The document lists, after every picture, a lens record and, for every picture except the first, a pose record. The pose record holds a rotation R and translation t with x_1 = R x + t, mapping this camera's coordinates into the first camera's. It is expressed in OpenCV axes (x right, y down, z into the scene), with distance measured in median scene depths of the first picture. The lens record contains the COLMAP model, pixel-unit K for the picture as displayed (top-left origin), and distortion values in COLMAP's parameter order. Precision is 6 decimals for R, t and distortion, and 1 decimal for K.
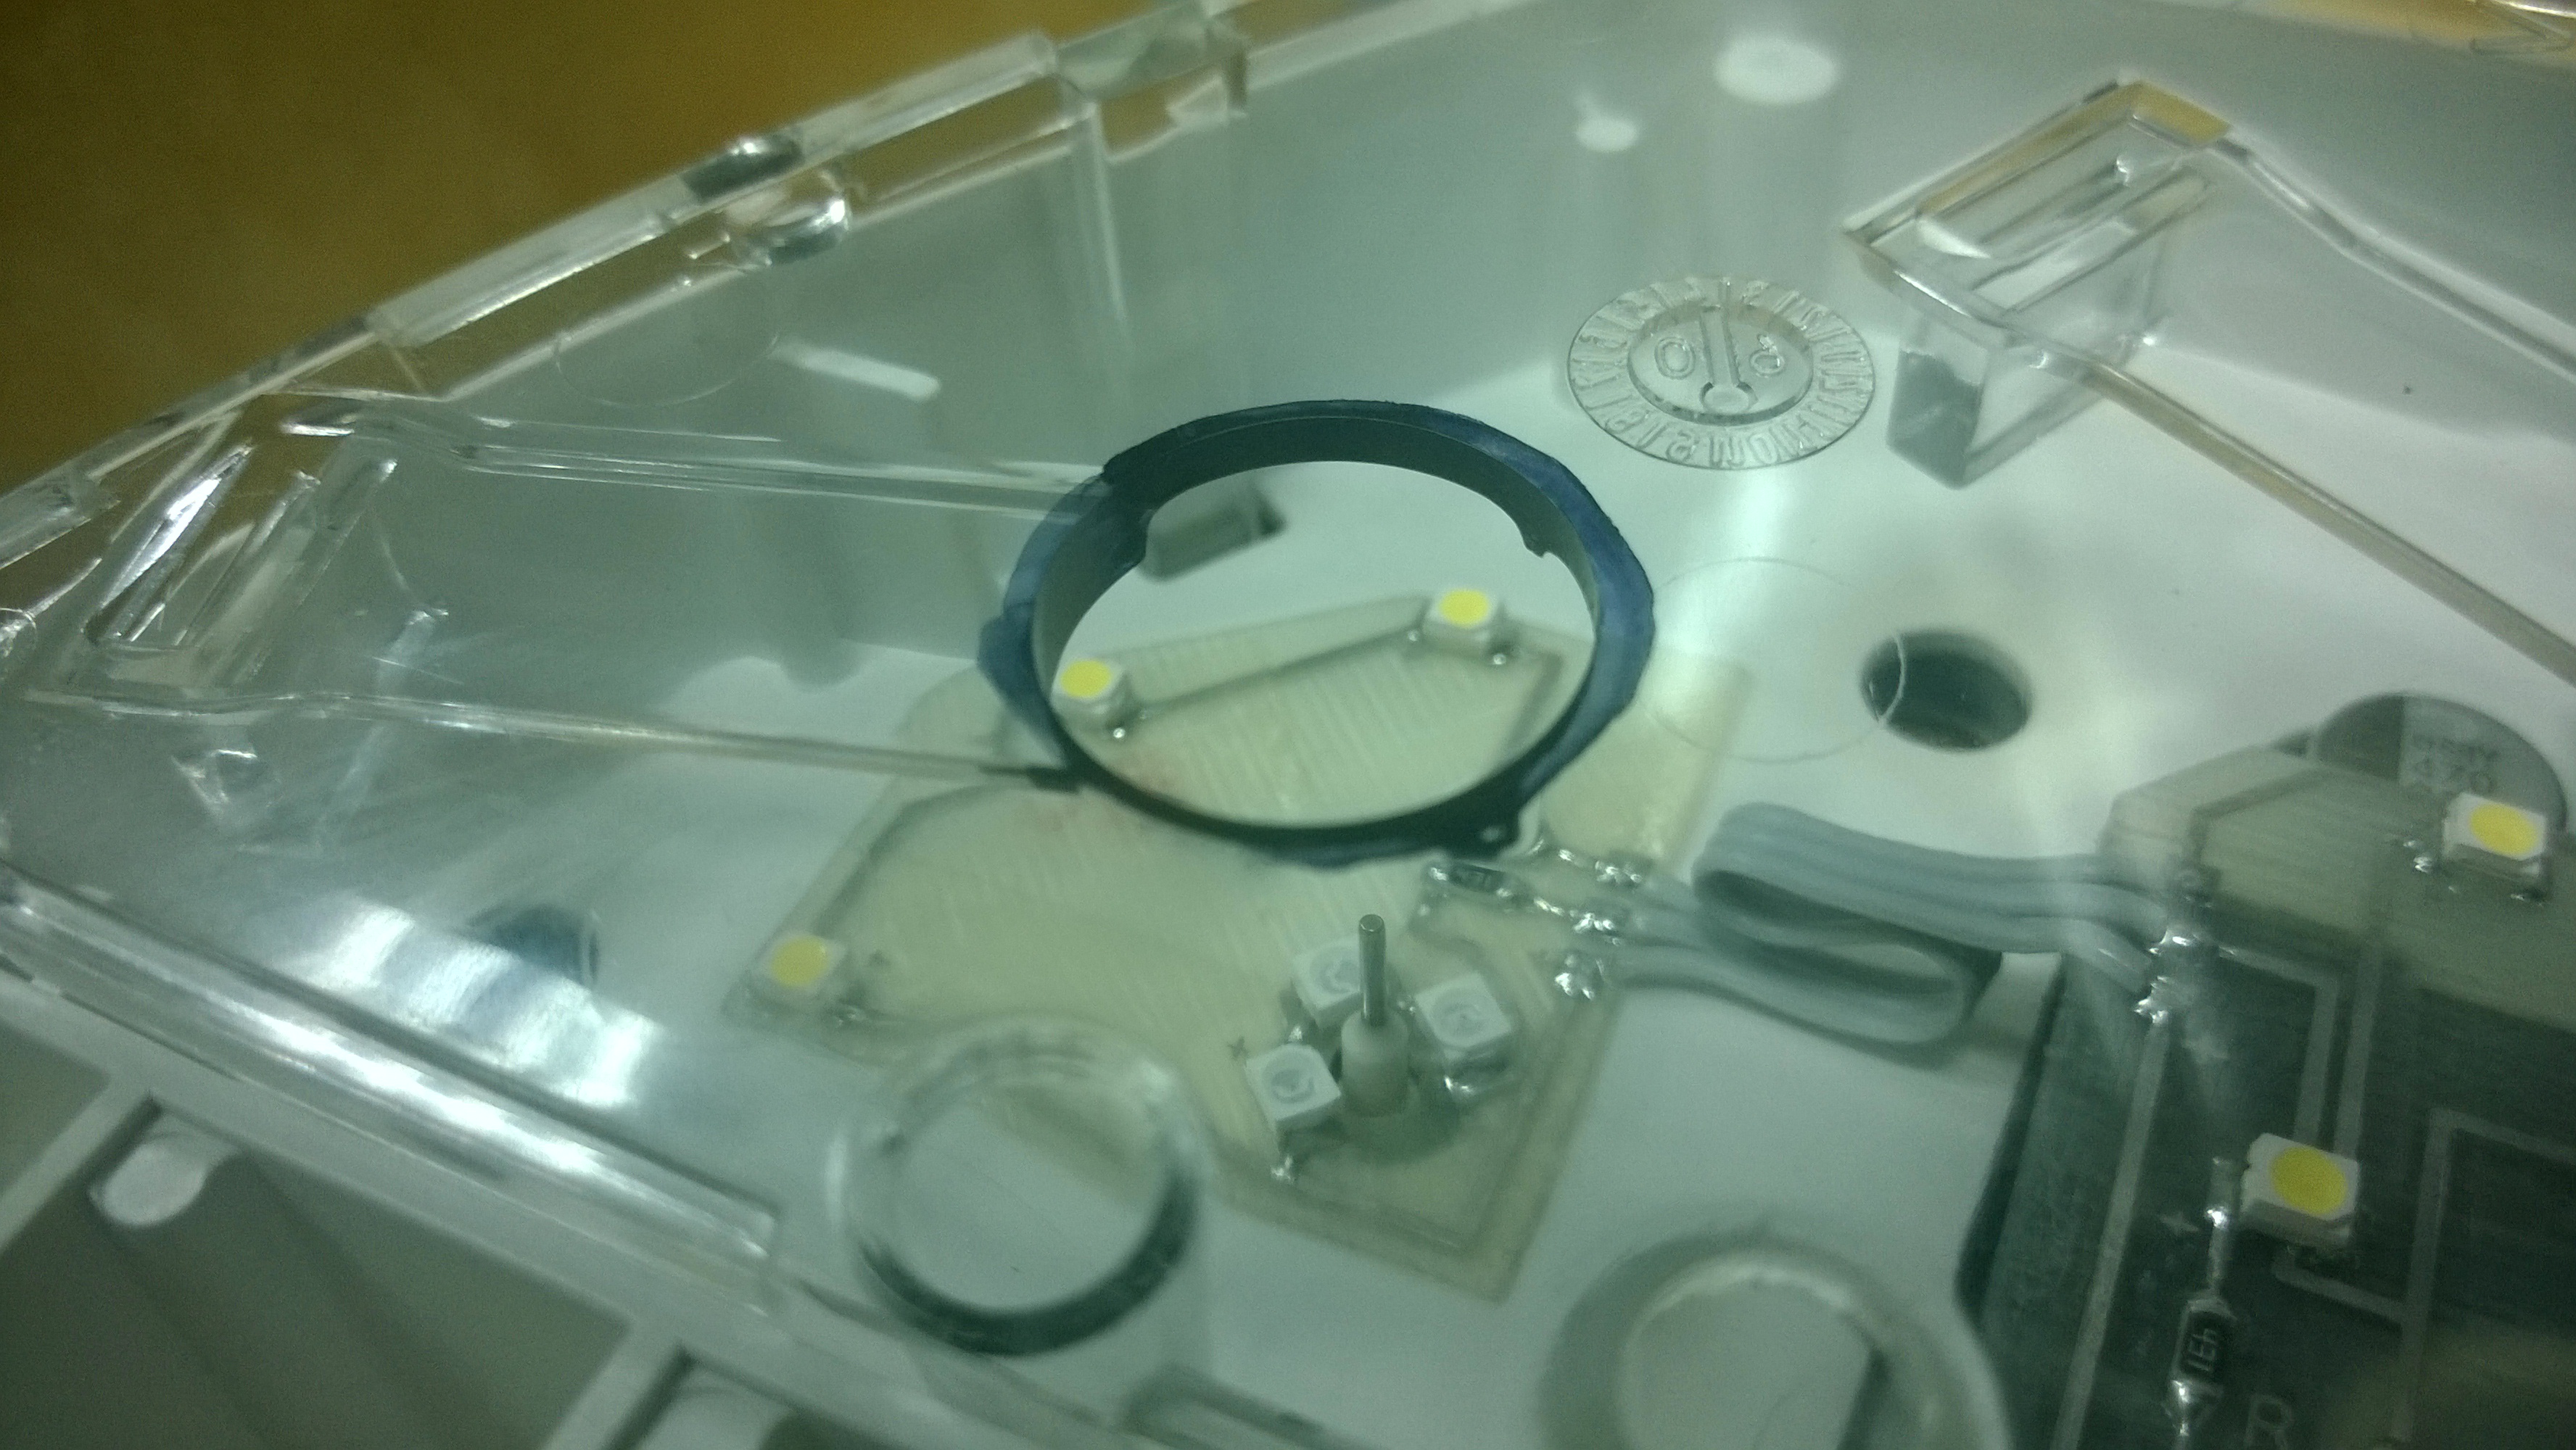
lens RADIAL K [[2166.1, 0, 1288.0], [0, 2166.1, 725.0], [0, 0, 1]] dist [-0.001035, -0.001947]
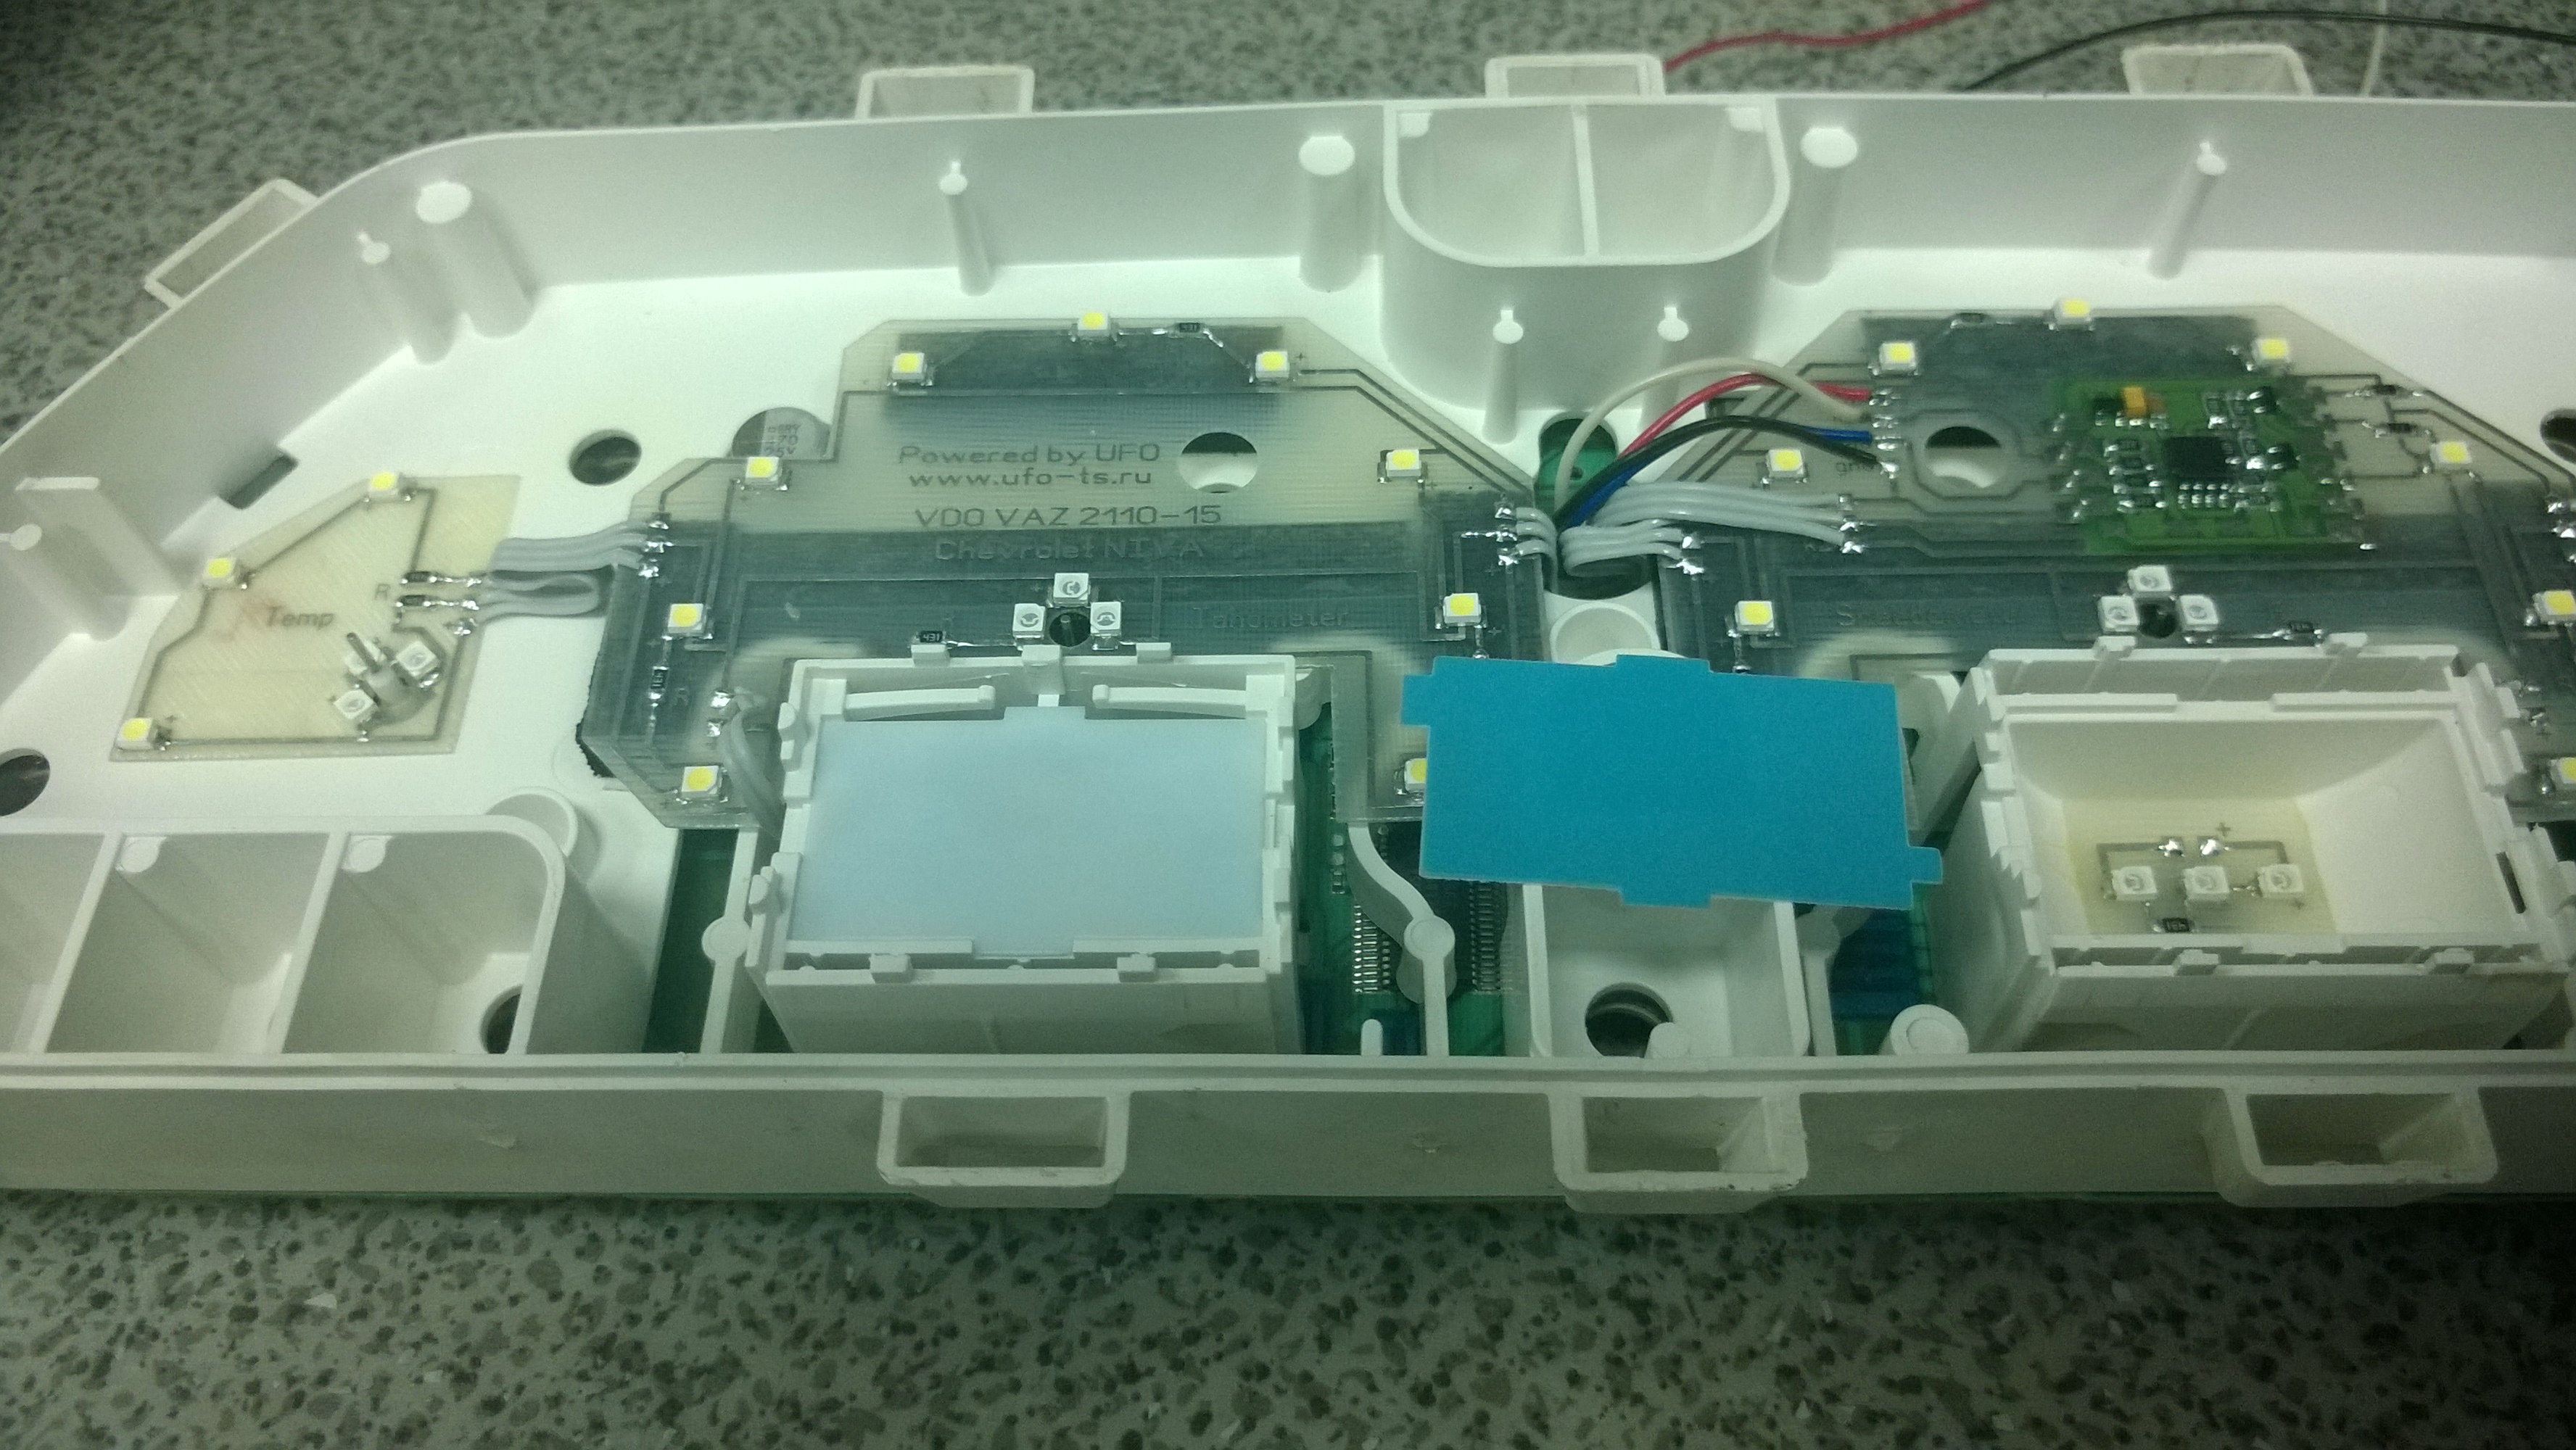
lens RADIAL K [[2033.0, 0, 1289.6], [0, 2033.0, 714.4], [0, 0, 1]] dist [-0.005126, -0.010060]
pose [[0.911071, -0.339634, 0.233661, 0.433952], [0.292772, 0.932094, 0.213274, -0.009891], [-0.290230, -0.125899, 0.948639, -1.539205]]
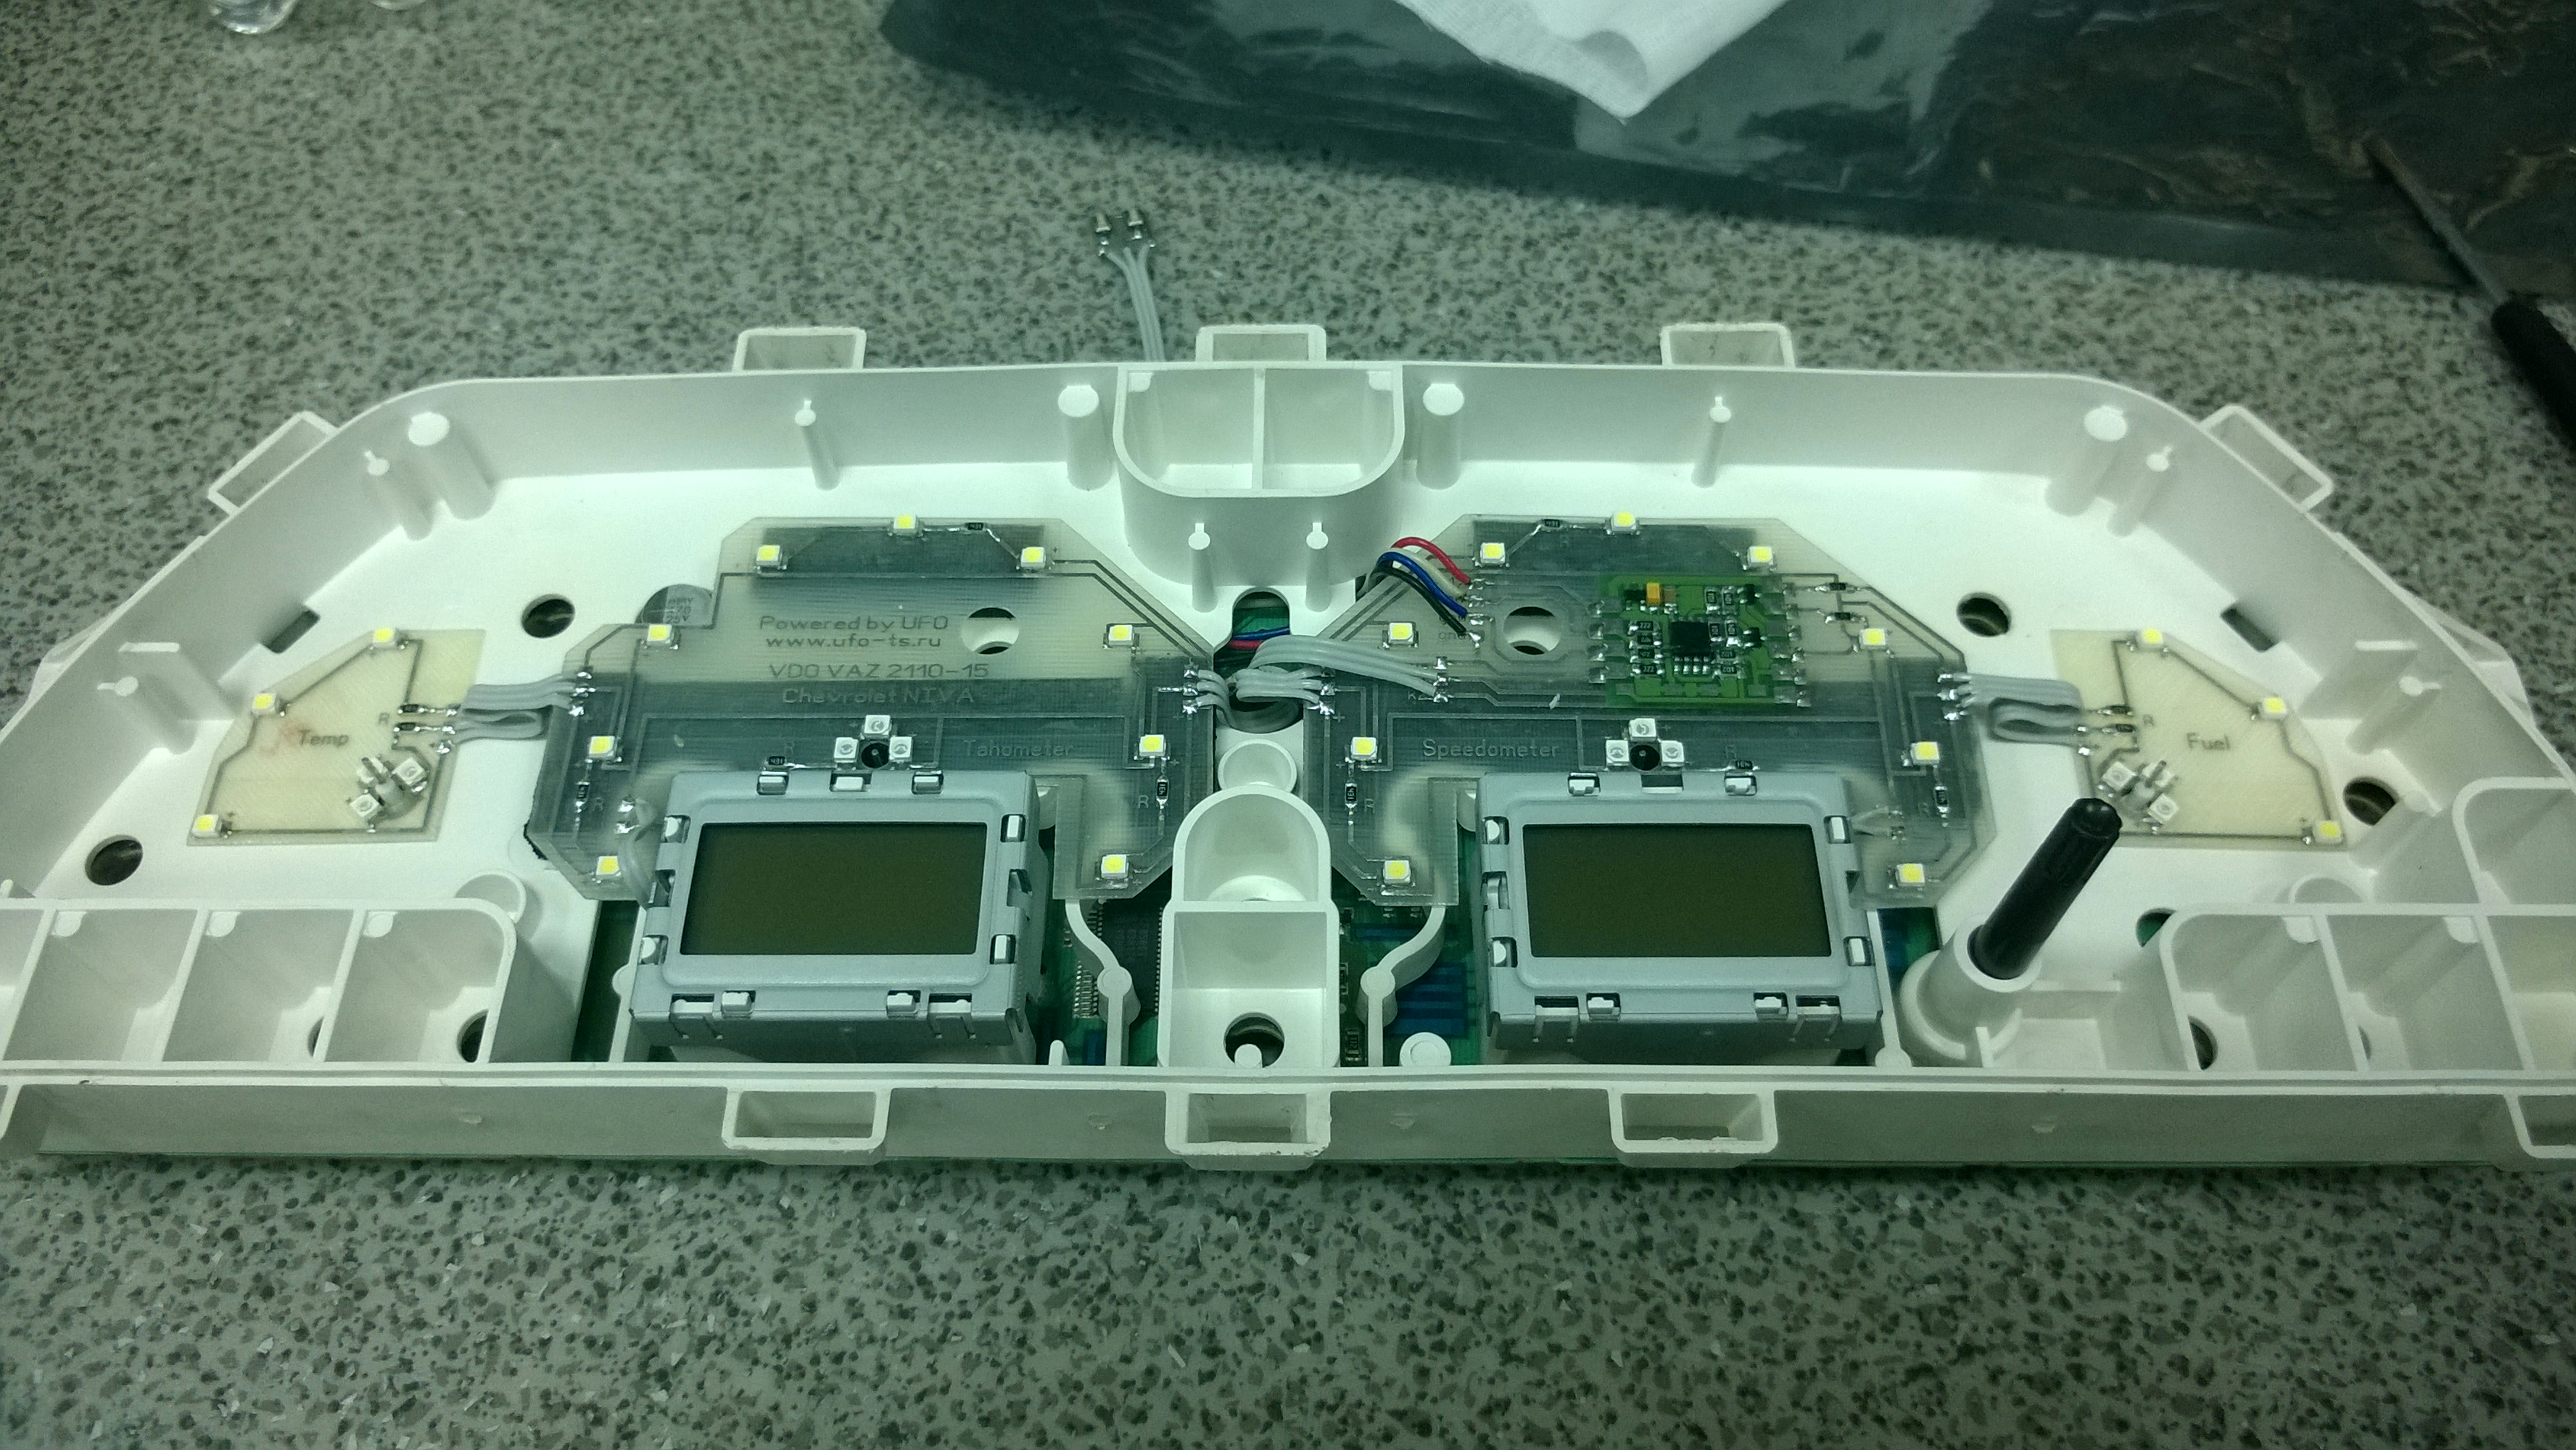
lens RADIAL K [[2016.1, 0, 1285.5], [0, 2016.1, 719.7], [0, 0, 1]] dist [0.005827, -0.042192]
pose [[0.909549, -0.337818, 0.242072, 0.610098], [0.282960, 0.929988, 0.234640, -0.305128], [-0.304390, -0.144920, 0.941459, -2.481879]]
